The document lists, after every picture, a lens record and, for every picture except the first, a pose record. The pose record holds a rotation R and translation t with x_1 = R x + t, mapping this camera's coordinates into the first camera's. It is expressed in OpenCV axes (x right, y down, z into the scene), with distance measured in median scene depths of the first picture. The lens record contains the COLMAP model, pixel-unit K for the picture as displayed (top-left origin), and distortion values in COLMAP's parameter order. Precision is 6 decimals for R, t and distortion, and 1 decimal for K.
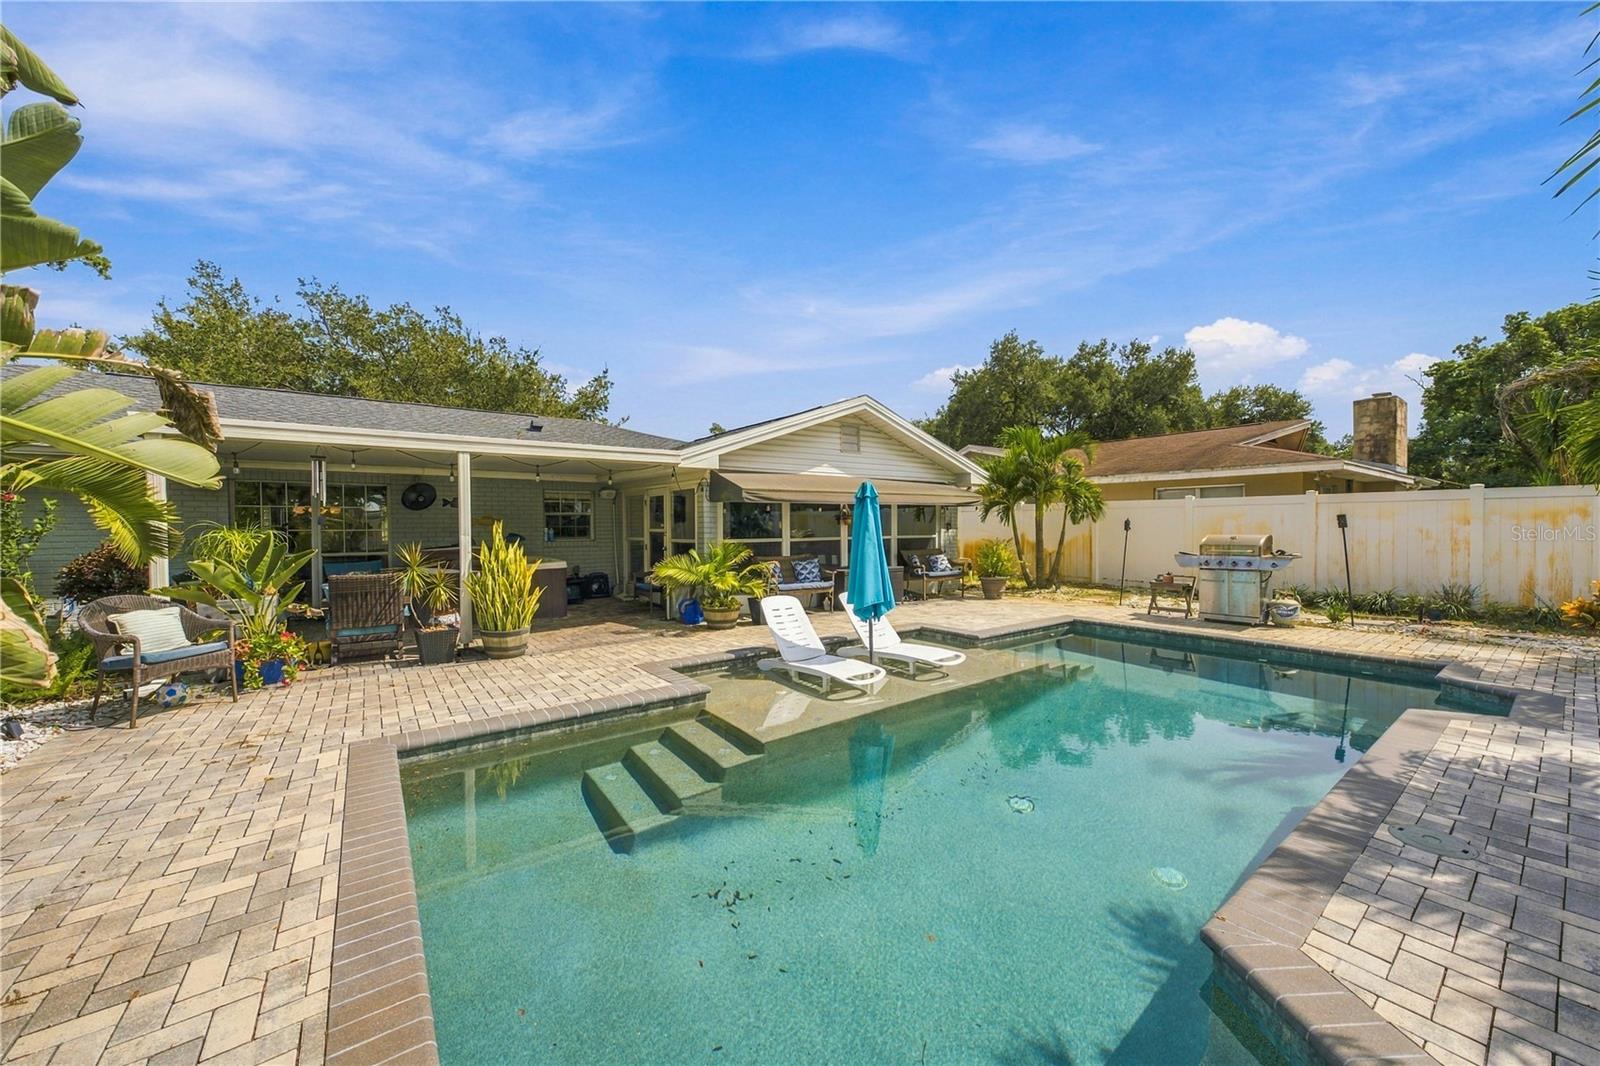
lens RADIAL K [[572.8, 0, 794.3], [0, 572.8, 529.0], [0, 0, 1]] dist [-0.001069, -0.000058]
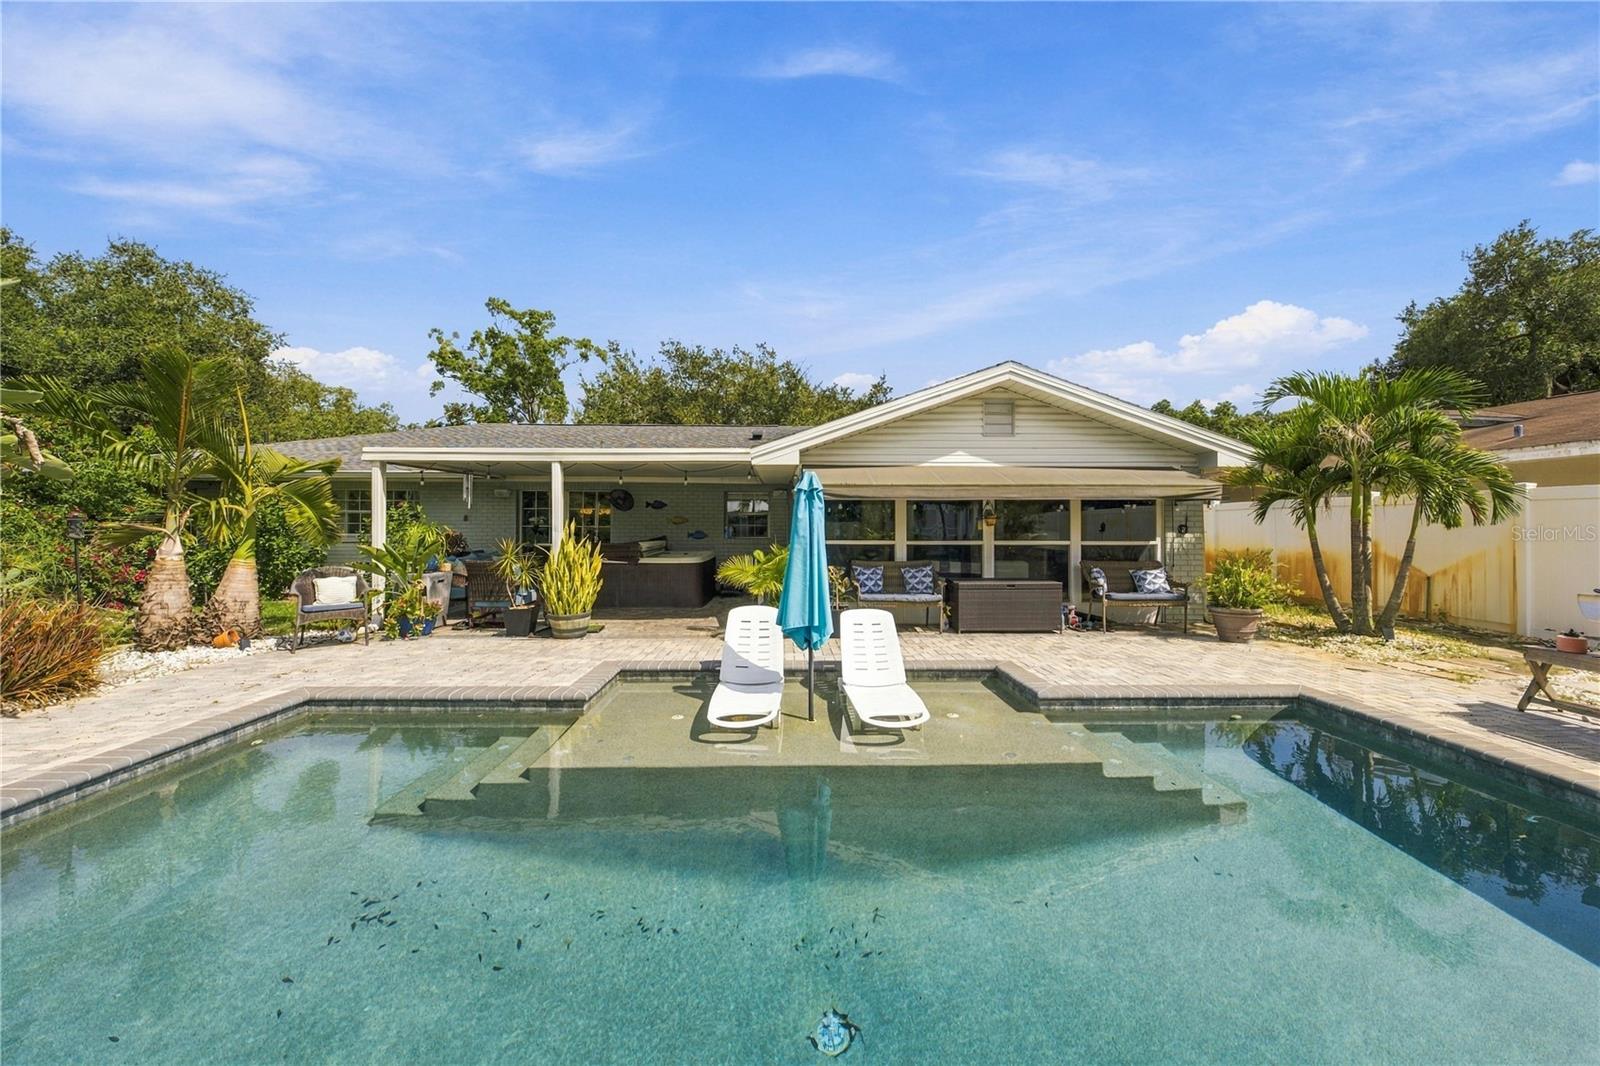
lens RADIAL K [[553.0, 0, 795.0], [0, 553.0, 525.6], [0, 0, 1]] dist [-0.001431, -0.000156]
pose [[0.825011, 0.009800, -0.565032, 0.305323], [-0.012449, 0.999922, -0.000834, -0.003894], [0.564980, 0.007722, 0.825068, 0.205334]]
